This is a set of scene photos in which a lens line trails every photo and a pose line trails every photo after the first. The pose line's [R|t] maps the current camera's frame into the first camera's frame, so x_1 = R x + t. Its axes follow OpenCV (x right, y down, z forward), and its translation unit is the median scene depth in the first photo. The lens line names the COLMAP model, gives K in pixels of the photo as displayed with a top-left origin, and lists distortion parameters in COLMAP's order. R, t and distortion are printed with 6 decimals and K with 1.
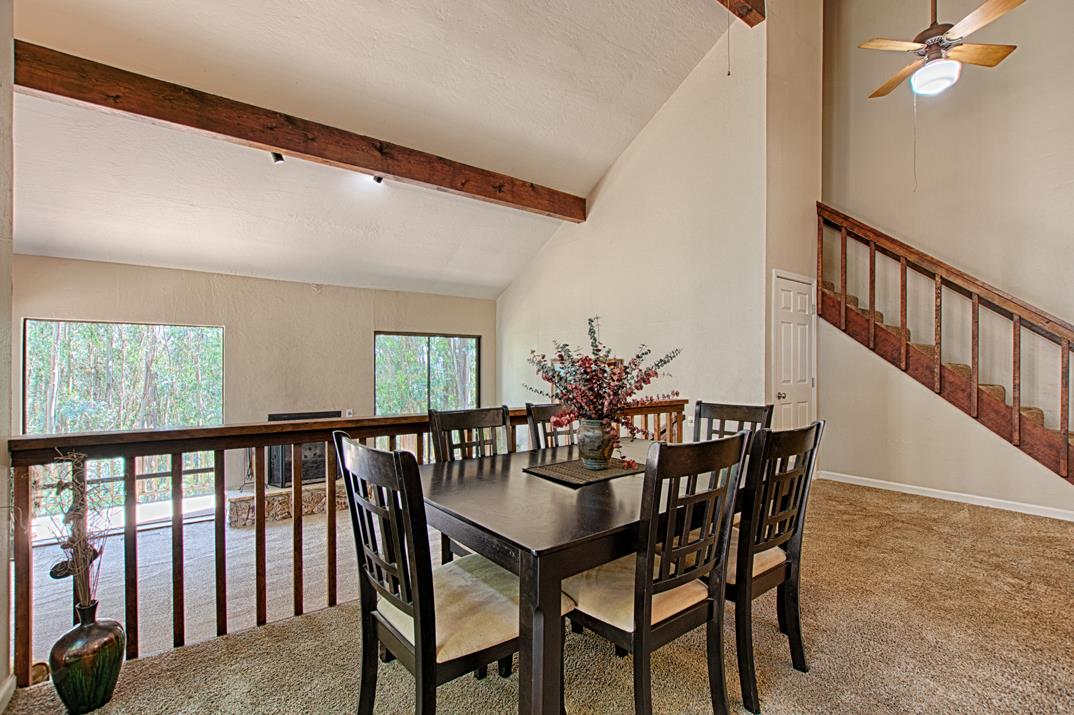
lens RADIAL K [[471.6, 0, 538.8], [0, 471.6, 364.3], [0, 0, 1]] dist [-0.019988, 0.001683]
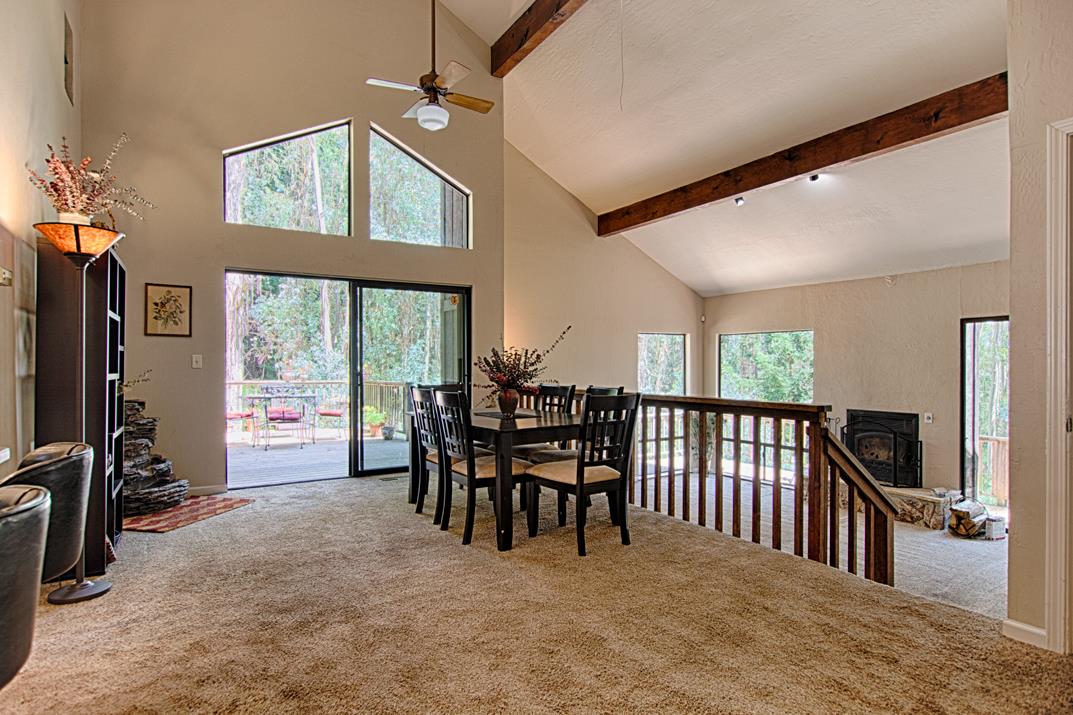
lens RADIAL K [[585.1, 0, 541.2], [0, 585.1, 368.6], [0, 0, 1]] dist [-0.003317, 0.002185]
pose [[-0.080658, 0.004679, -0.996731, 0.821236], [0.002223, 0.999987, 0.004515, 0.009612], [0.996739, -0.001852, -0.080667, 0.440976]]
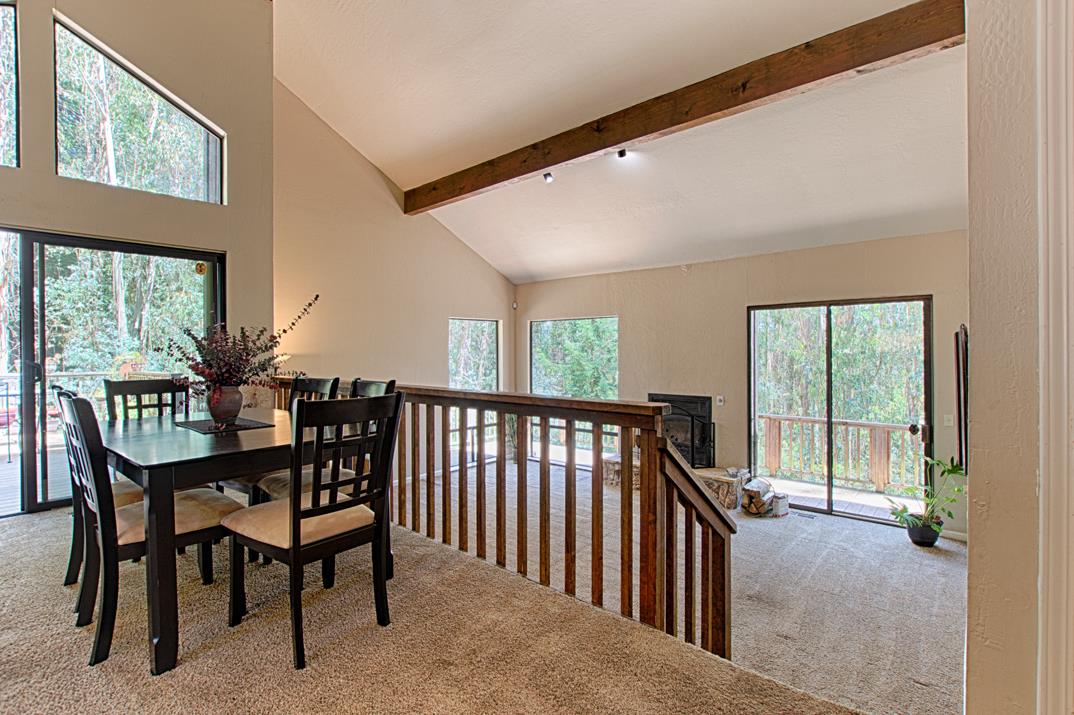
lens RADIAL K [[511.4, 0, 530.2], [0, 511.4, 351.8], [0, 0, 1]] dist [0.005549, 0.000604]
pose [[0.204575, -0.003463, -0.978845, 0.554209], [0.007326, 0.999971, -0.002007, 0.012034], [0.978824, -0.006760, 0.204594, 0.511278]]
